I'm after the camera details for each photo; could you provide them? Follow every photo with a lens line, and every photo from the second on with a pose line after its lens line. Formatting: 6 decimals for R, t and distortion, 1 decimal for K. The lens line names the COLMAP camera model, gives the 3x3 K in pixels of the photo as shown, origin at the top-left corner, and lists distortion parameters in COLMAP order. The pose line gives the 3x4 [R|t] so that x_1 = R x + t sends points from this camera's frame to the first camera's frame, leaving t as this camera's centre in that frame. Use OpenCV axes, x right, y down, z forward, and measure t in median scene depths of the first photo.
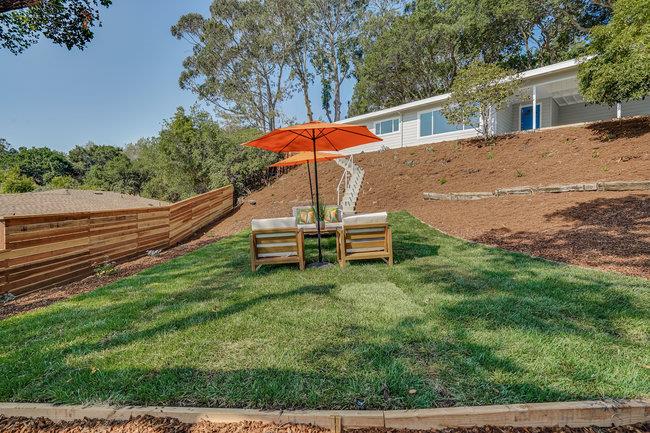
lens RADIAL K [[293.9, 0, 323.3], [0, 293.9, 204.6], [0, 0, 1]] dist [-0.036514, 0.000604]
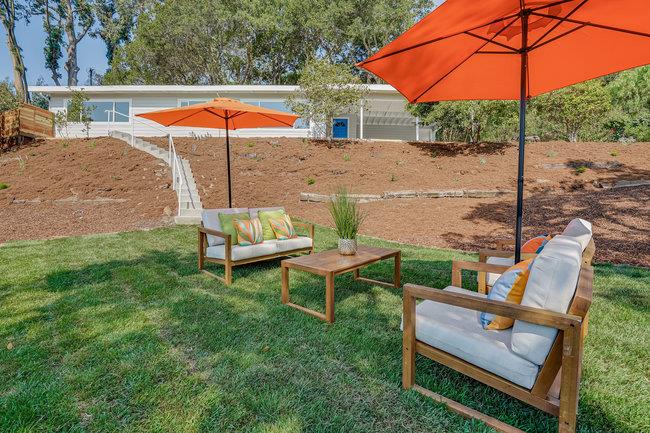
lens RADIAL K [[298.9, 0, 323.1], [0, 298.9, 213.7], [0, 0, 1]] dist [-0.041051, 0.012206]
pose [[0.700645, -0.005148, 0.713491, -0.077438], [-0.007504, 0.999865, 0.014583, 0.001683], [-0.713470, -0.015572, 0.700513, 0.131734]]
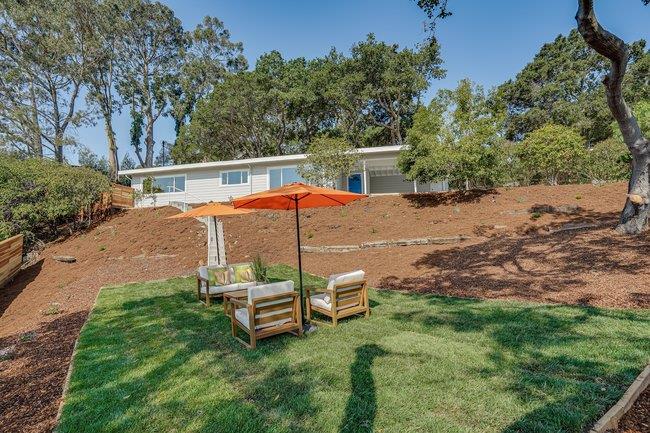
lens RADIAL K [[299.2, 0, 315.9], [0, 299.2, 227.6], [0, 0, 1]] dist [-0.028745, 0.000582]
pose [[0.827540, 0.023942, 0.560897, -0.078169], [0.026436, 0.996320, -0.081531, -0.006170], [-0.560785, 0.082298, 0.823861, 0.021510]]
